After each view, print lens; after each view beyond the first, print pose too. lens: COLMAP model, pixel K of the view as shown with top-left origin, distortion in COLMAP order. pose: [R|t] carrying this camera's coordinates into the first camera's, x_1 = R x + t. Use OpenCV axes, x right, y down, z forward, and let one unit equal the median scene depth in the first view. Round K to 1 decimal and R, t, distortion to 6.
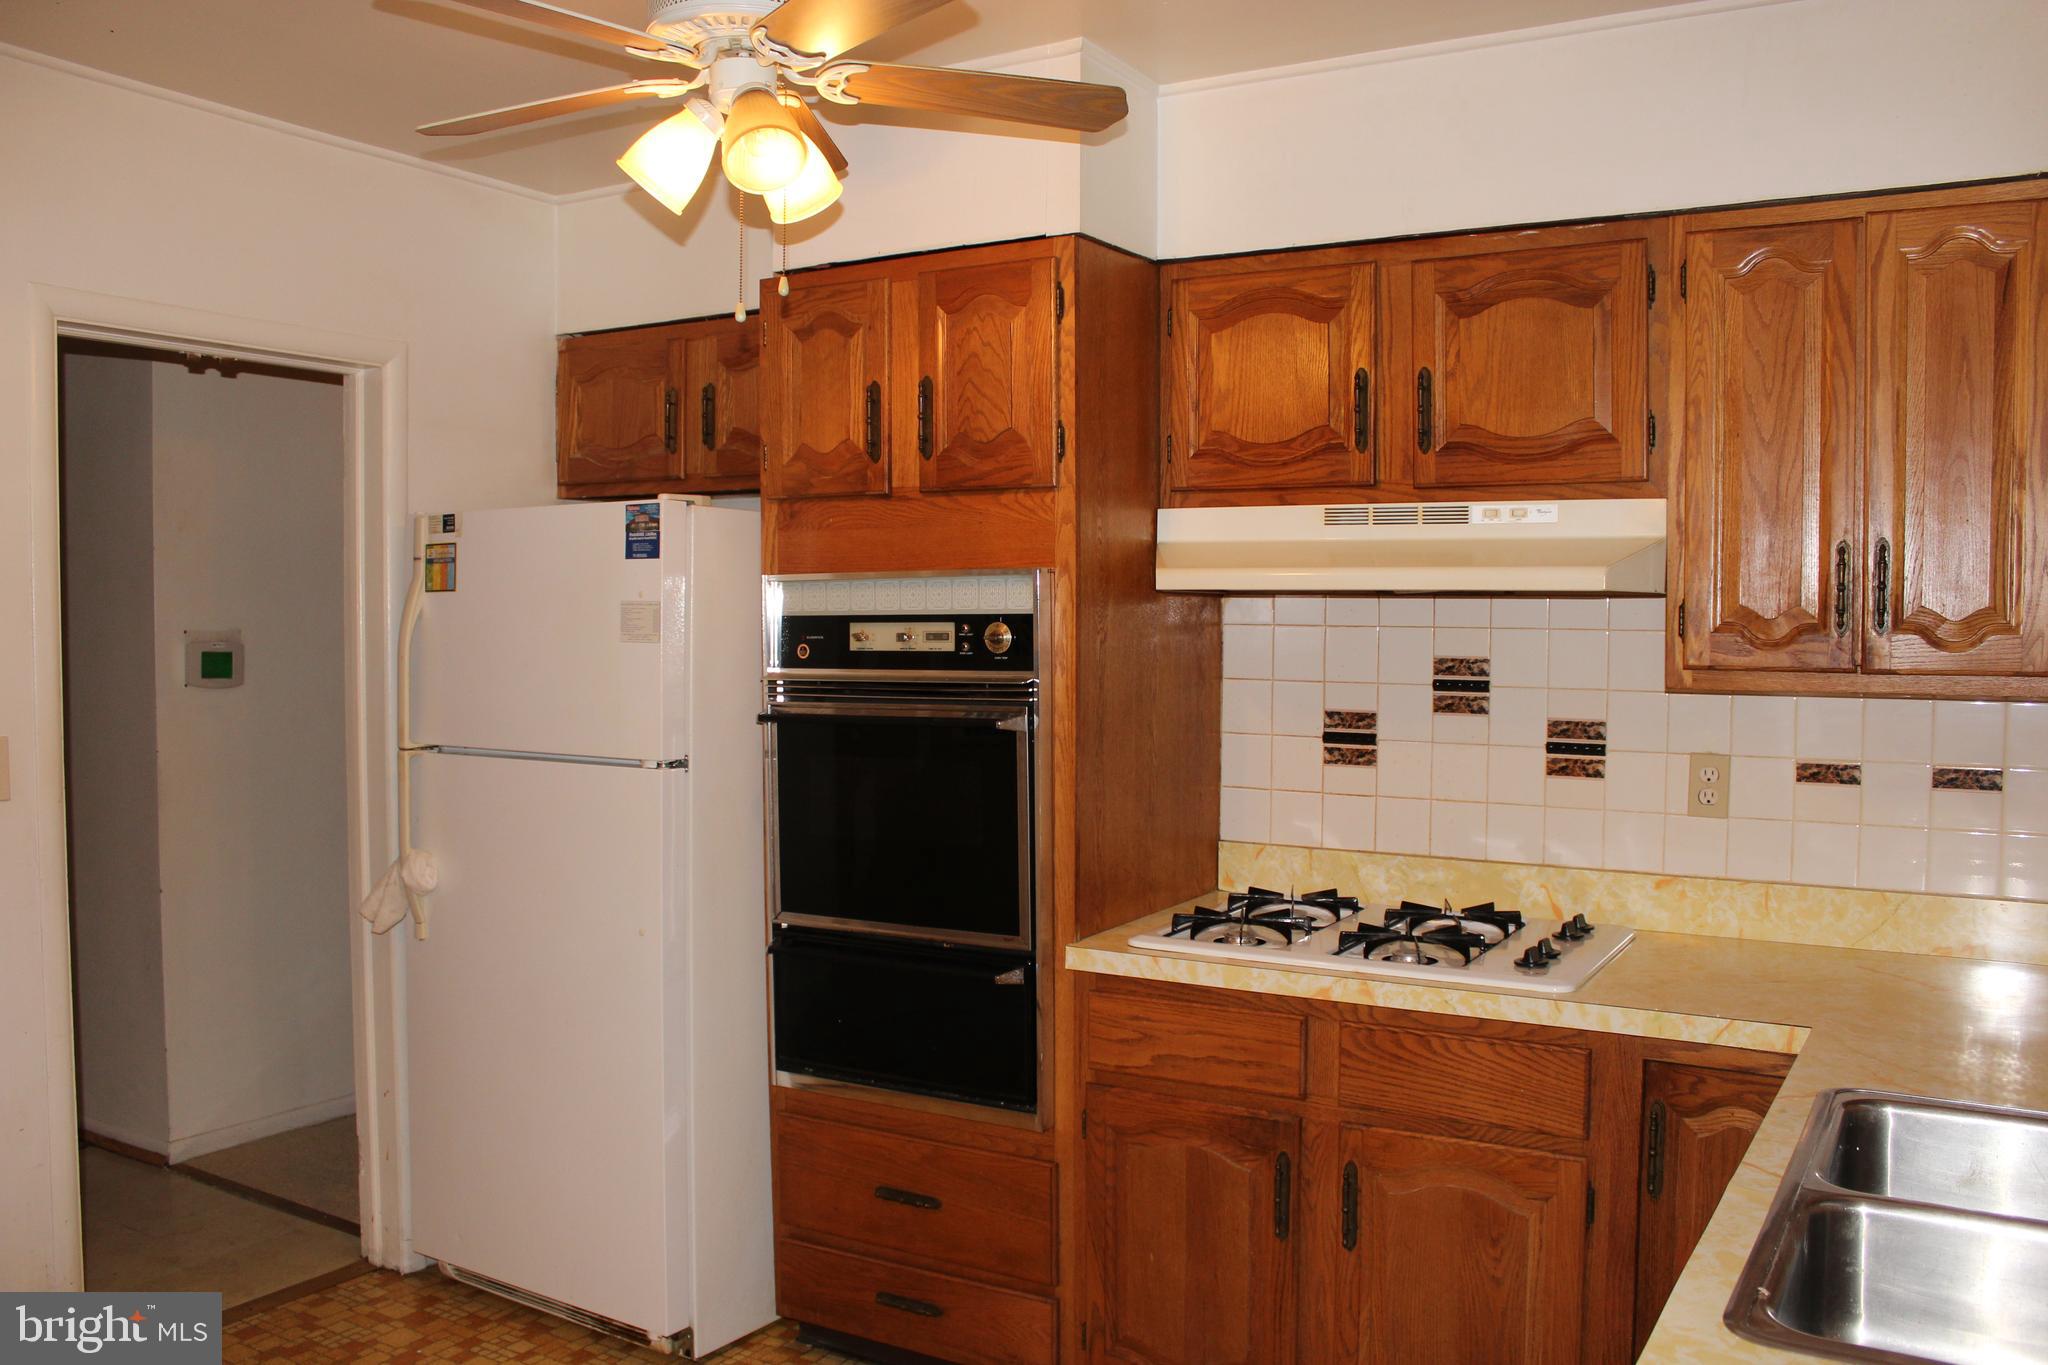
lens RADIAL K [[1694.2, 0, 1017.2], [0, 1694.2, 693.3], [0, 0, 1]] dist [-0.166075, 0.146467]
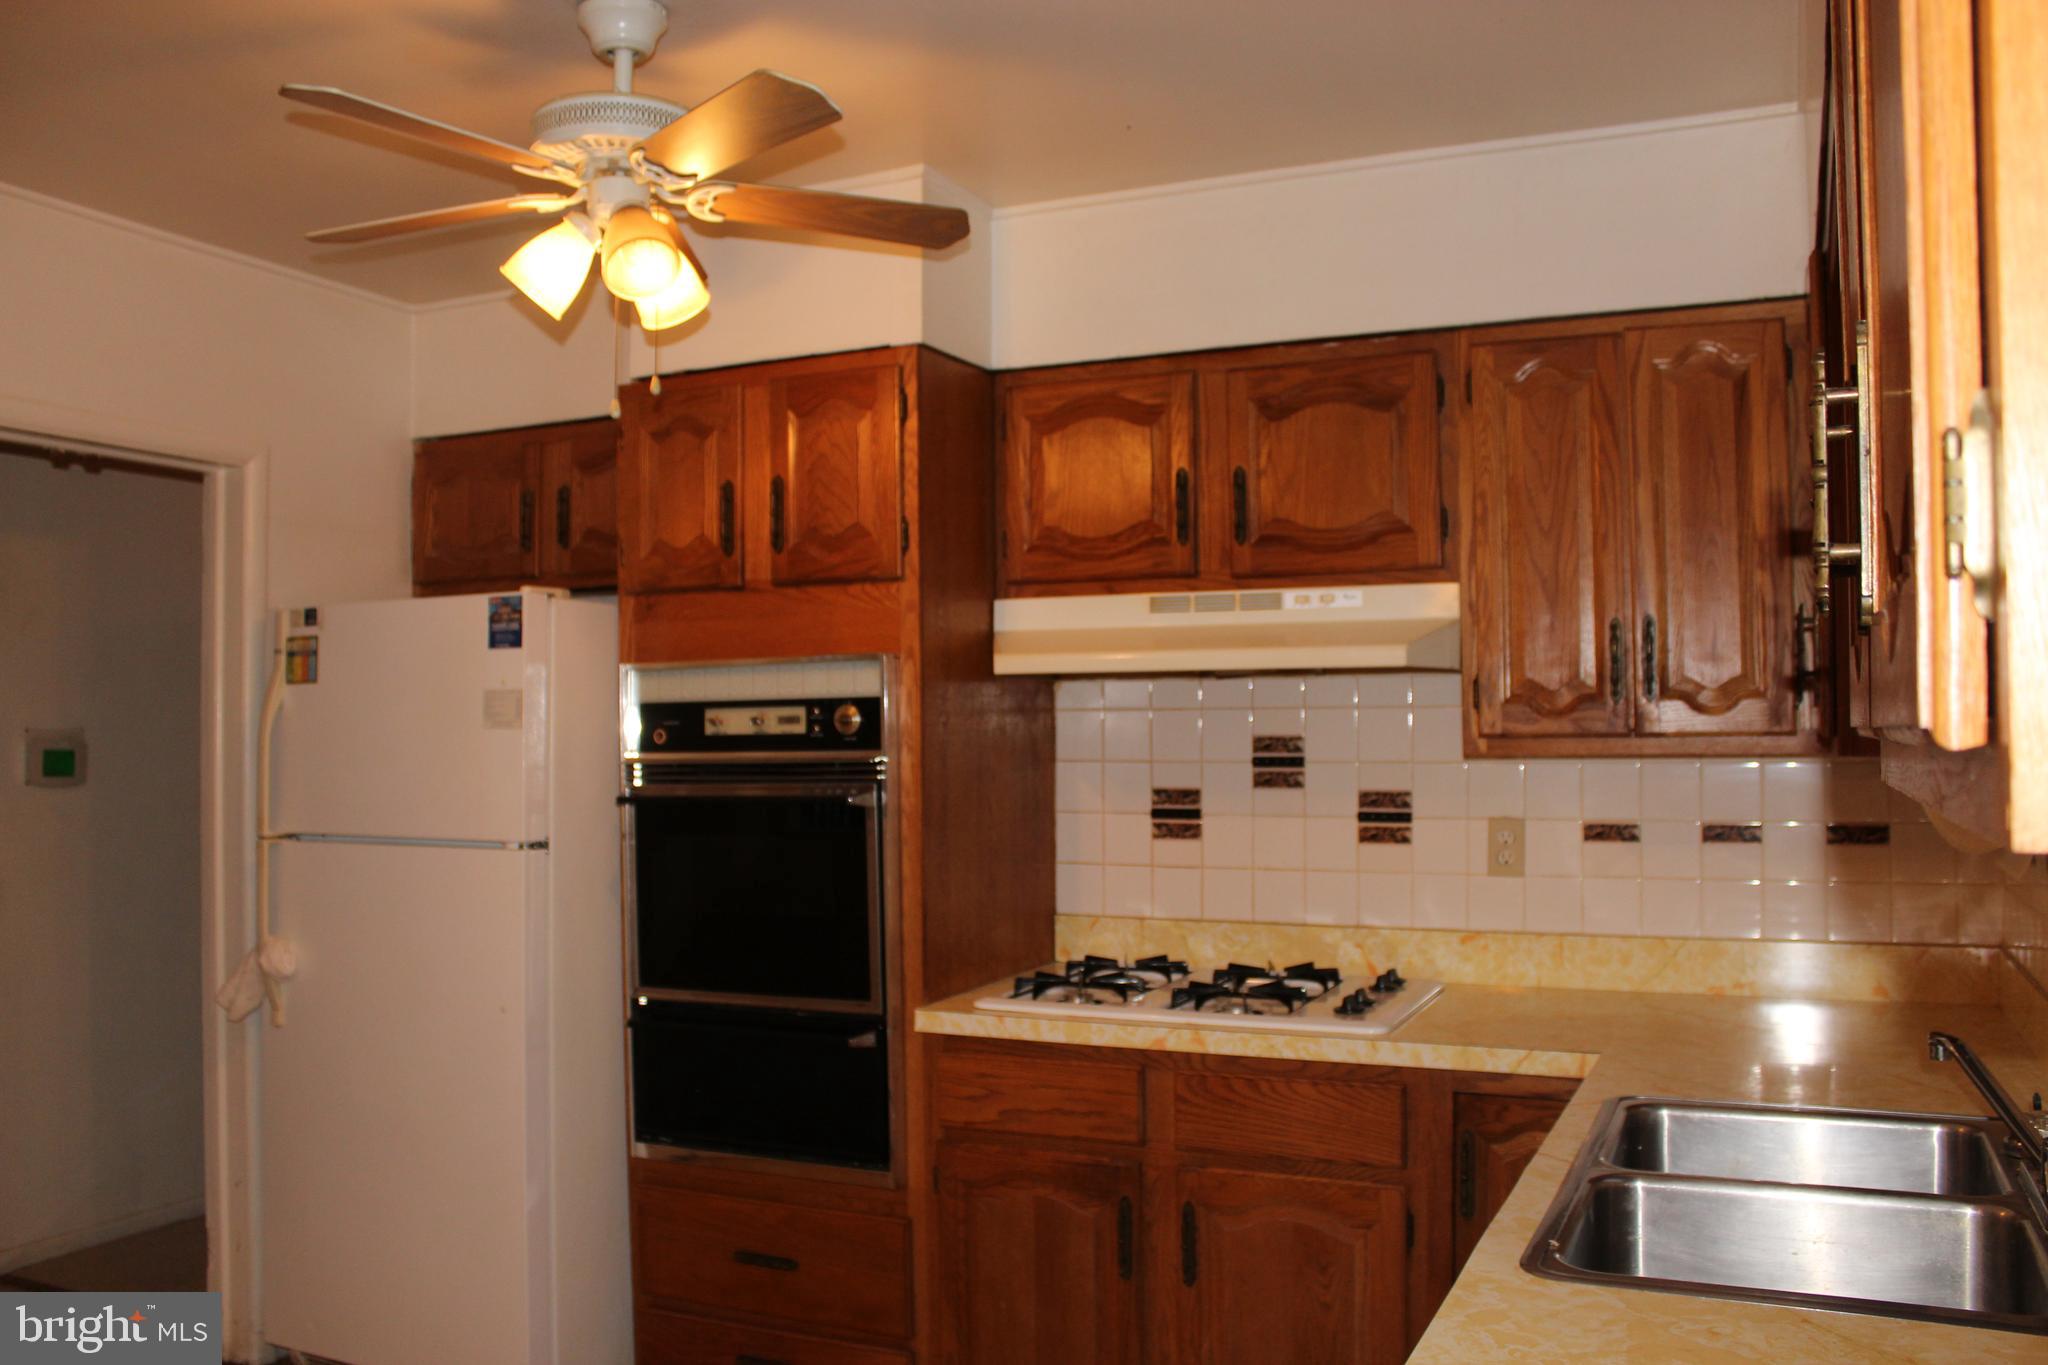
lens RADIAL K [[1687.1, 0, 1016.9], [0, 1687.1, 692.4], [0, 0, 1]] dist [-0.171385, 0.154249]
pose [[0.994377, -0.007691, 0.105616, -0.017159], [0.015092, 0.997471, -0.069455, 0.025647], [-0.104815, 0.070658, 0.991978, -0.061806]]
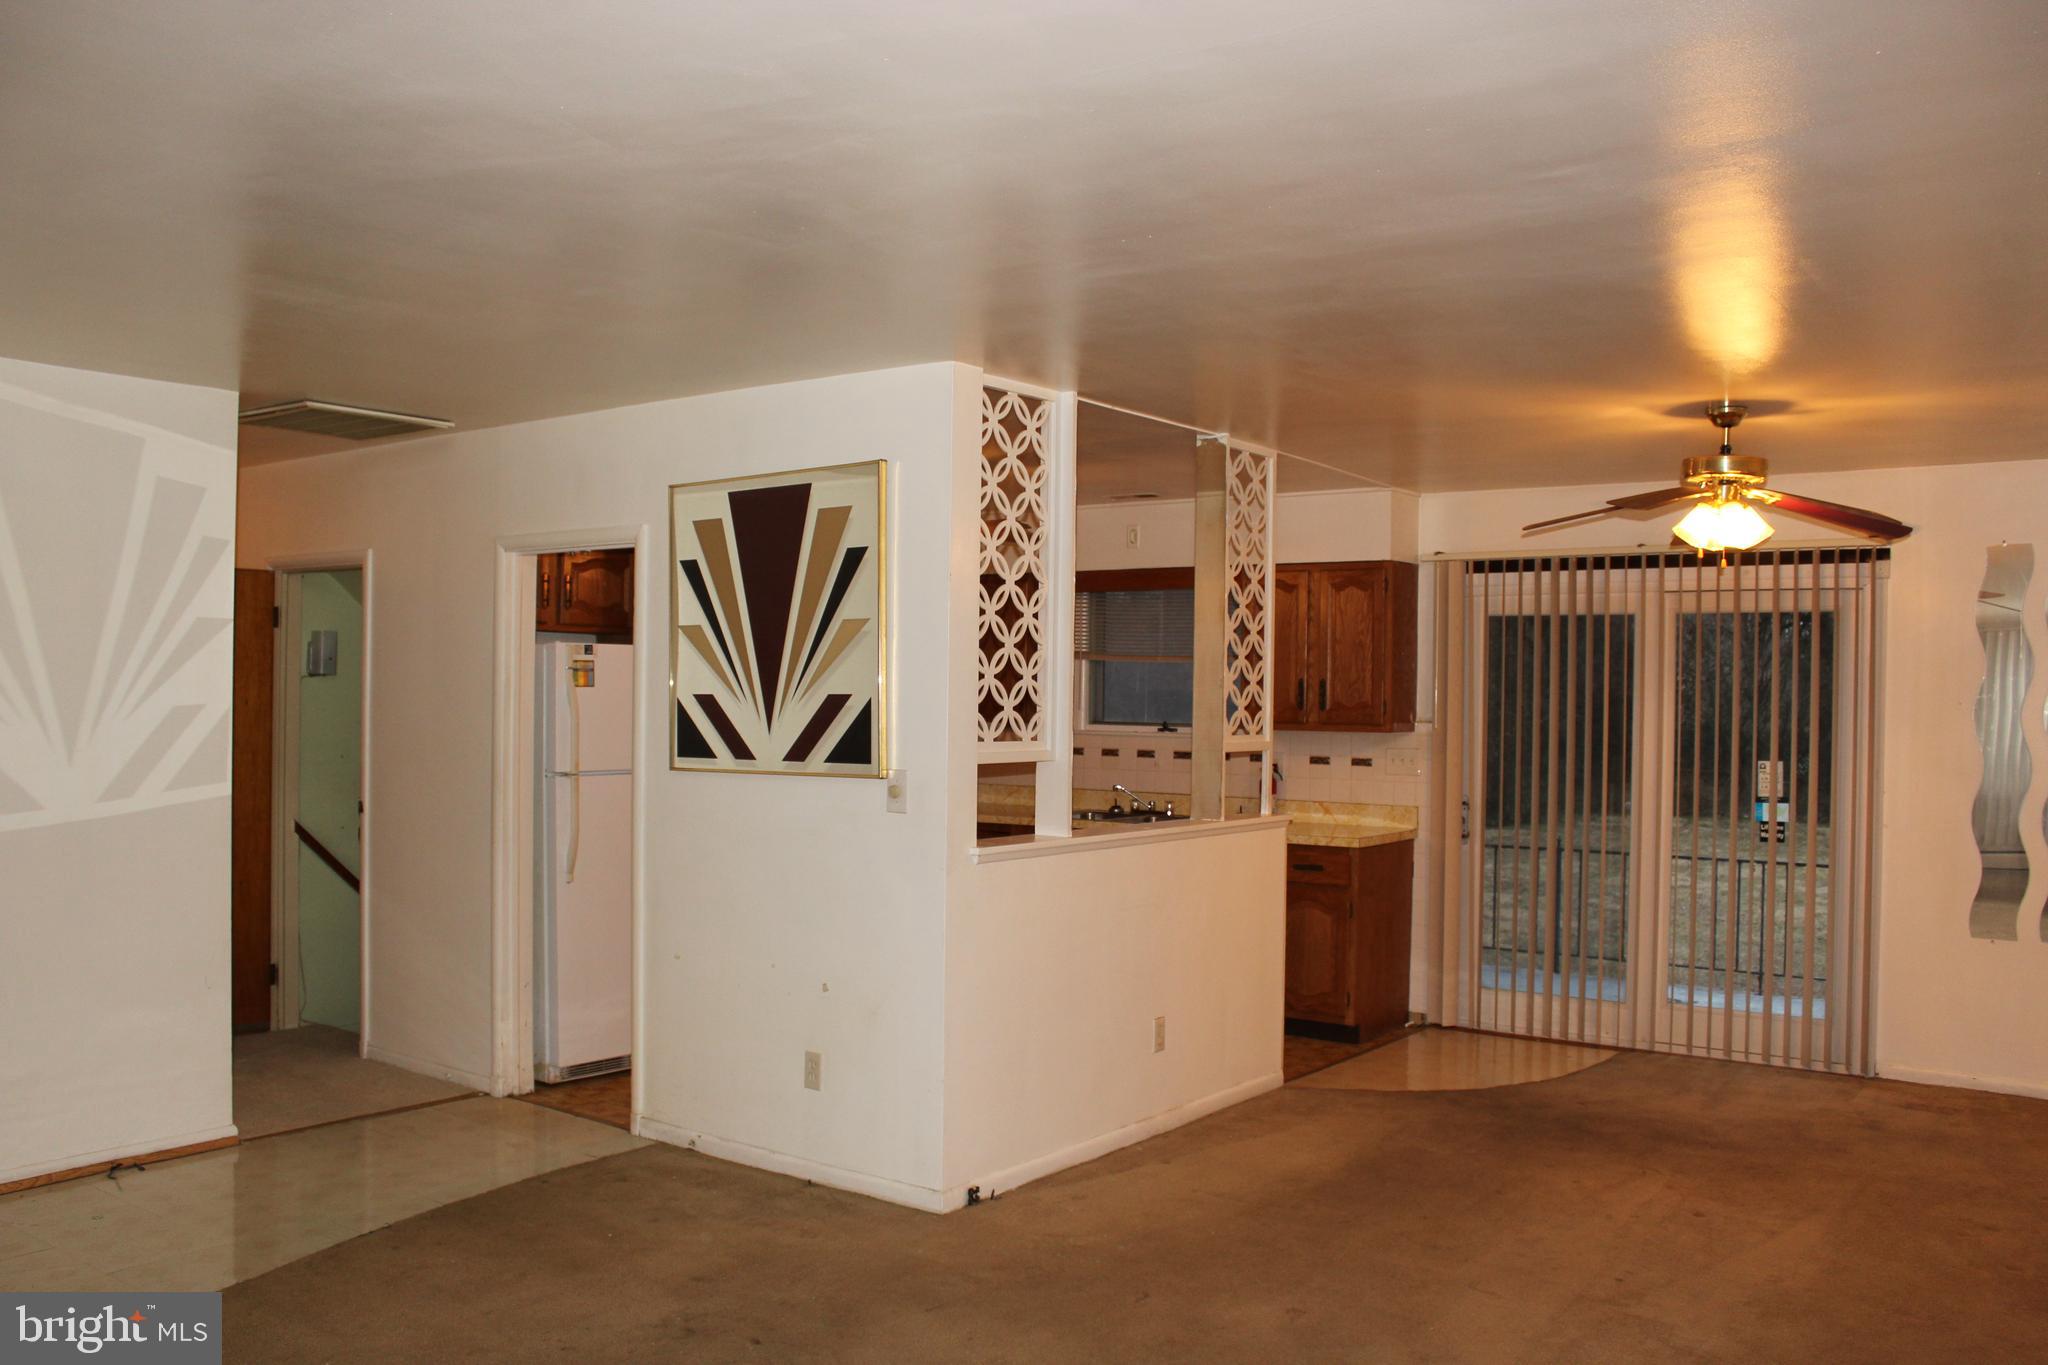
lens RADIAL K [[1694.2, 0, 1017.2], [0, 1694.2, 693.3], [0, 0, 1]] dist [-0.166075, 0.146467]
pose [[0.102179, -0.004225, 0.994757, -2.529167], [0.033059, 0.999453, 0.000850, -0.047187], [-0.994217, 0.032799, 0.102263, 0.400191]]
